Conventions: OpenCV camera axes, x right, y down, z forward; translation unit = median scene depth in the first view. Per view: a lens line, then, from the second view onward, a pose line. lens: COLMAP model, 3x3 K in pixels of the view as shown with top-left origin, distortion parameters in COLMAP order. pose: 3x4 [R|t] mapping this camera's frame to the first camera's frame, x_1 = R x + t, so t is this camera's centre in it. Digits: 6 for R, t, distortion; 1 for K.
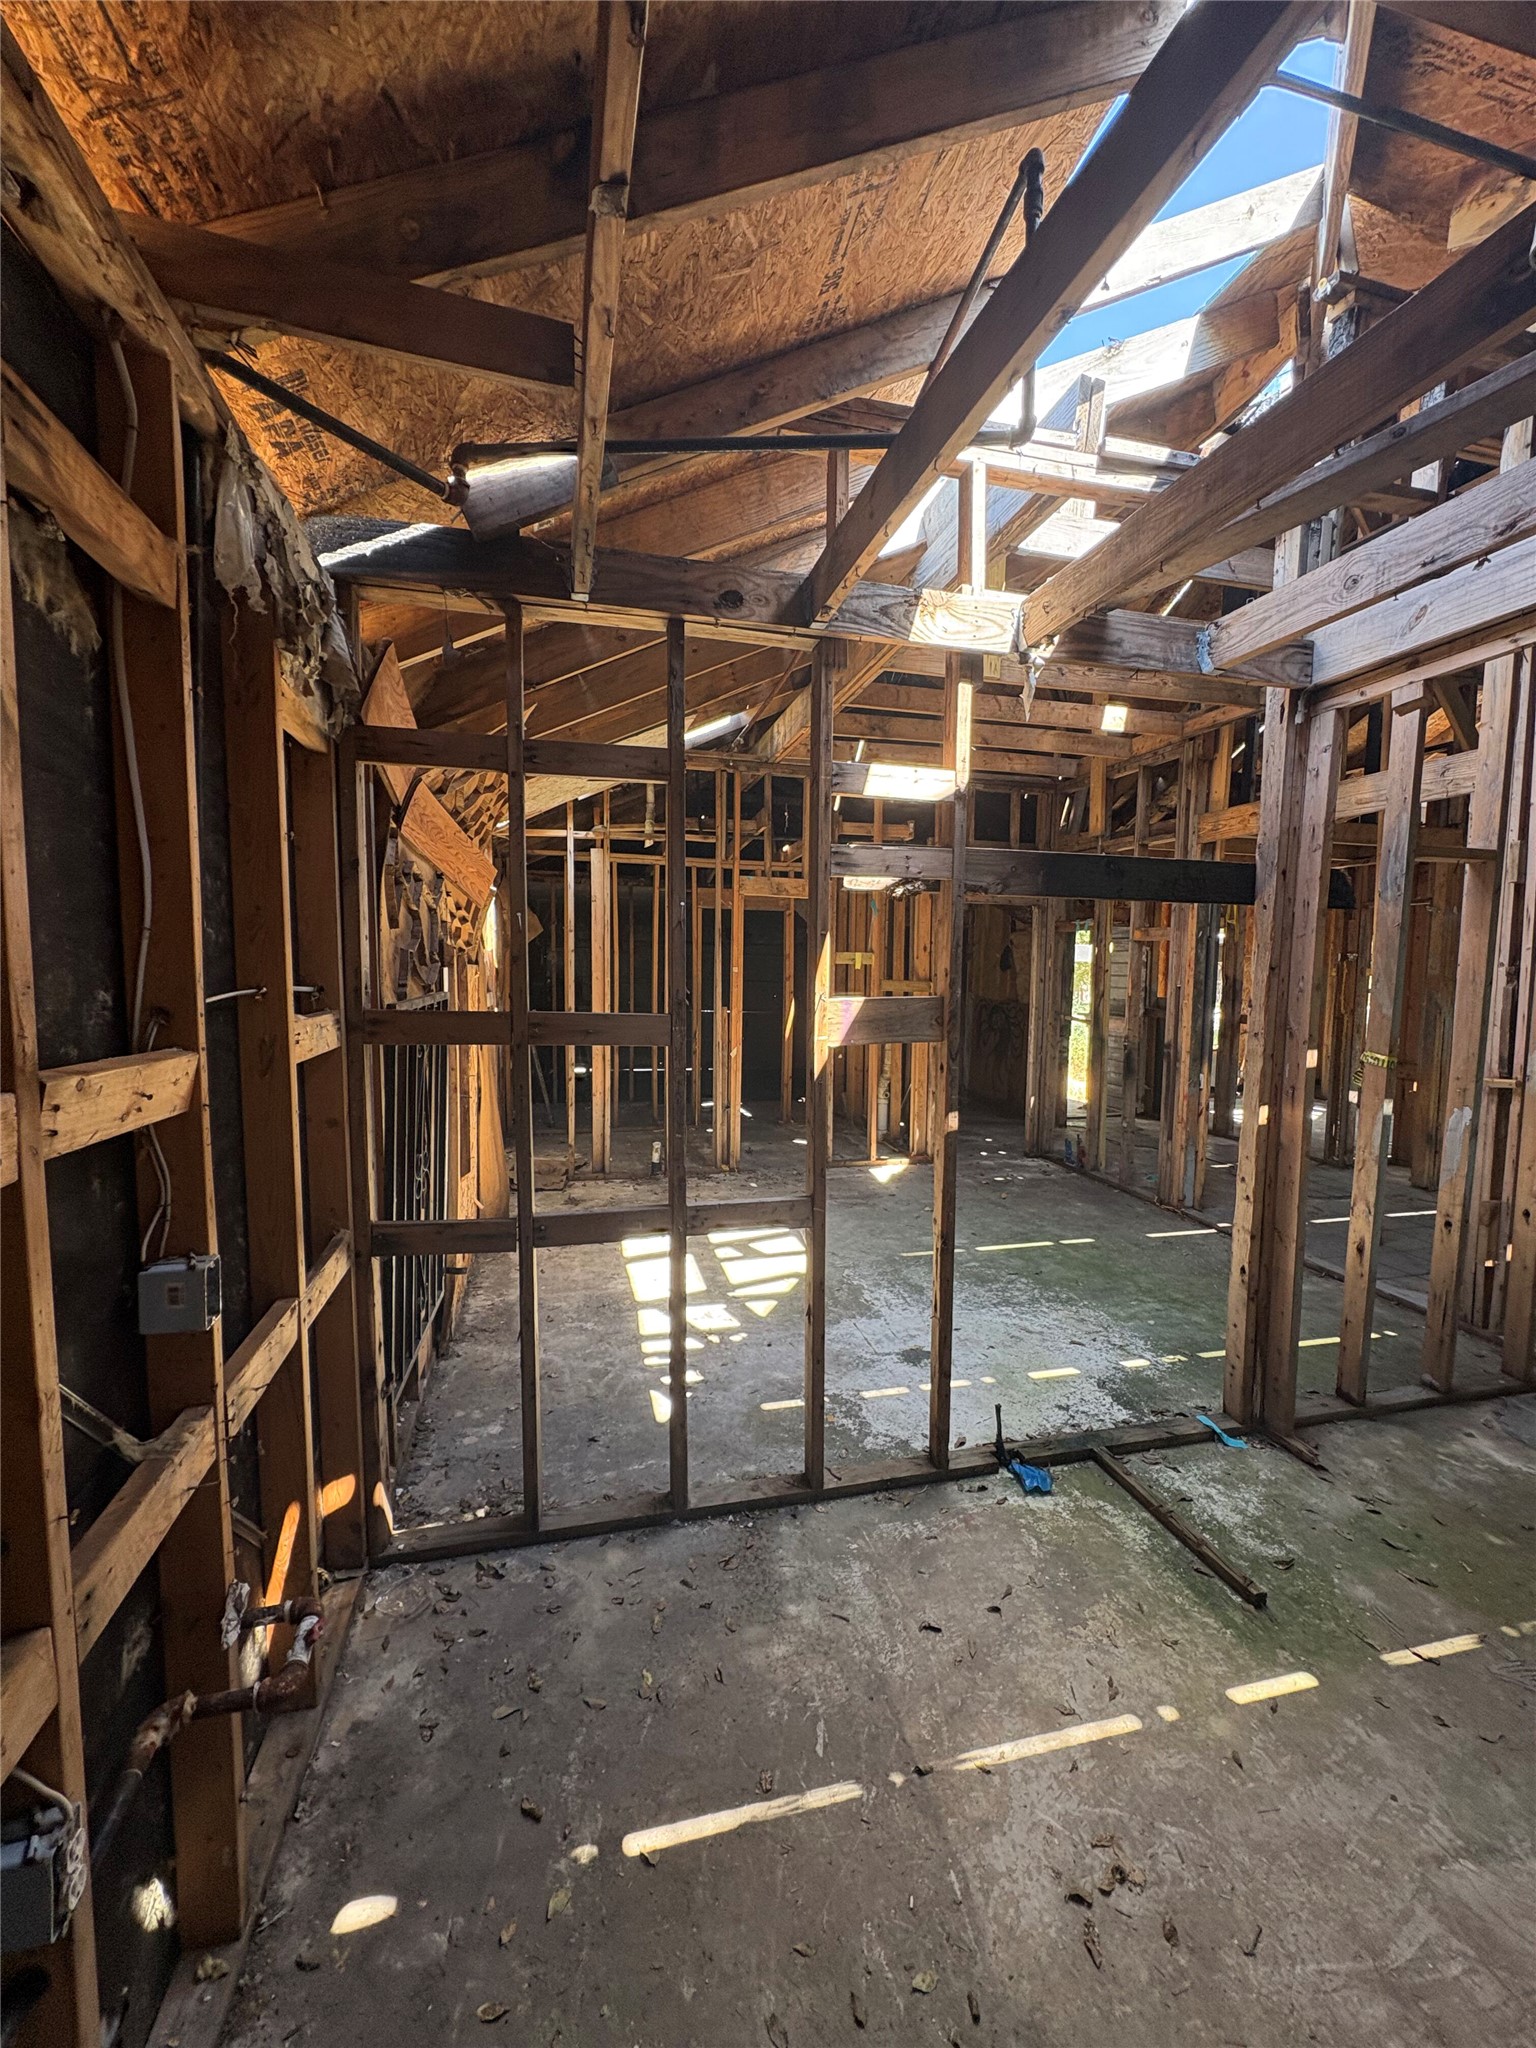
lens RADIAL K [[809.8, 0, 767.6], [0, 809.8, 1023.5], [0, 0, 1]] dist [0.001155, -0.000315]
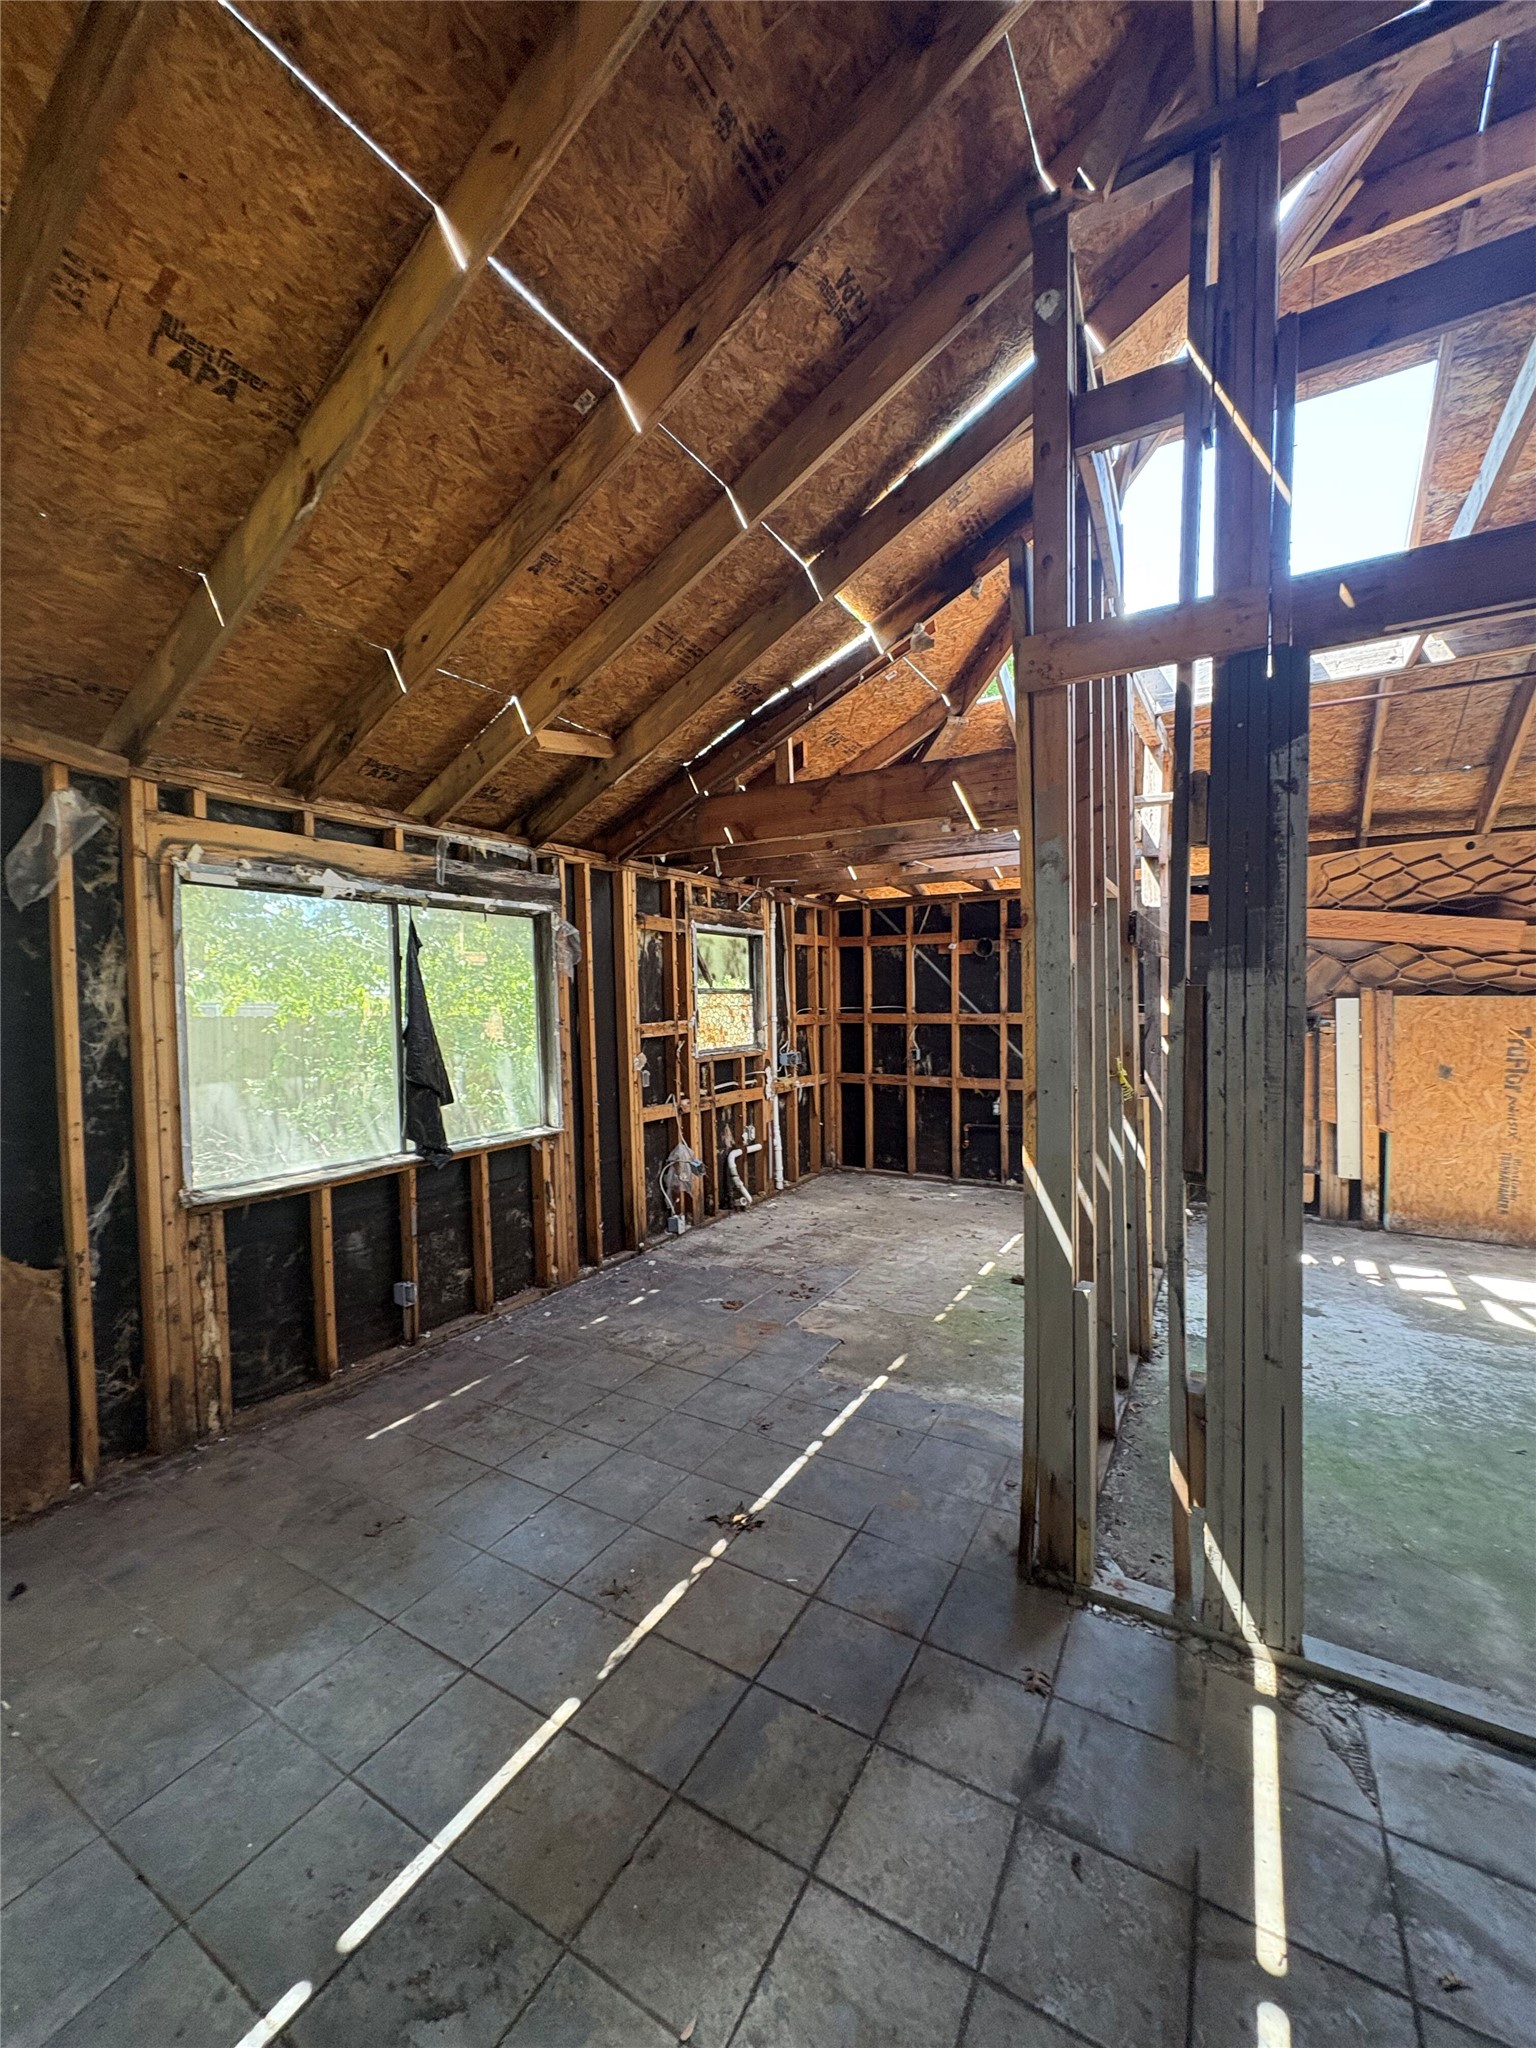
lens RADIAL K [[809.8, 0, 767.6], [0, 809.8, 1023.5], [0, 0, 1]] dist [0.001155, -0.000315]
pose [[-0.703716, 0.016139, -0.710298, 1.866055], [-0.050607, 0.996064, 0.072770, -0.082266], [0.708676, 0.087156, -0.700130, 1.421250]]
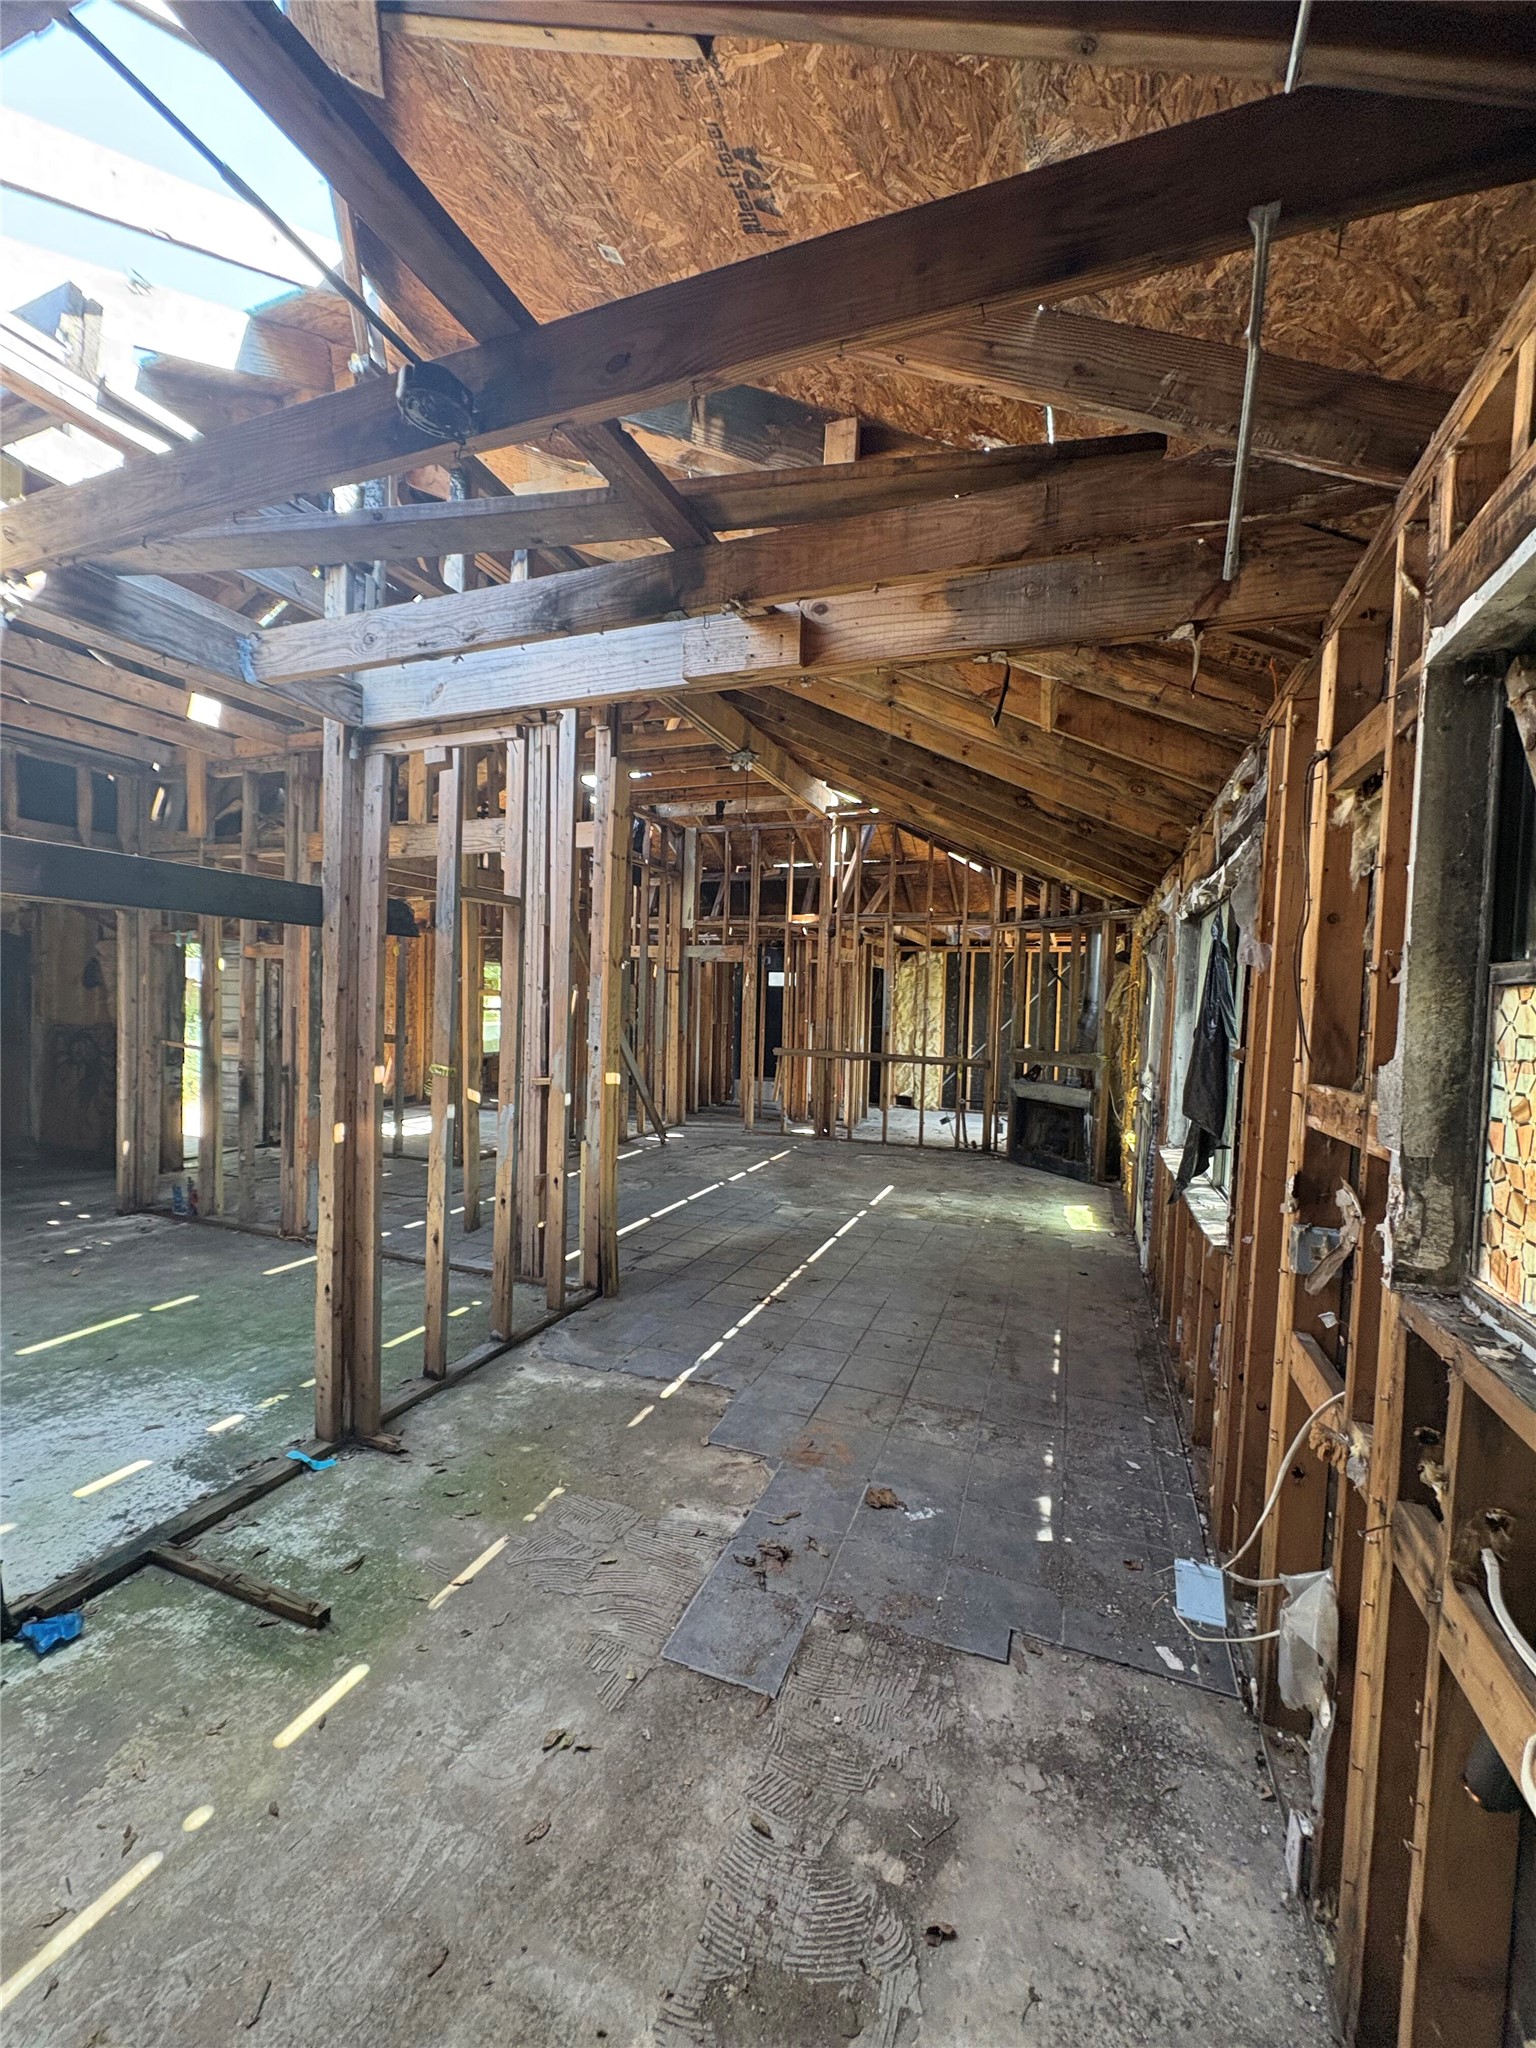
lens RADIAL K [[809.8, 0, 767.6], [0, 809.8, 1023.5], [0, 0, 1]] dist [0.001155, -0.000315]
pose [[0.581199, -0.022944, 0.813438, 0.089530], [0.042328, 0.999102, -0.002063, 0.000468], [-0.812660, 0.035630, 0.581648, -0.039849]]
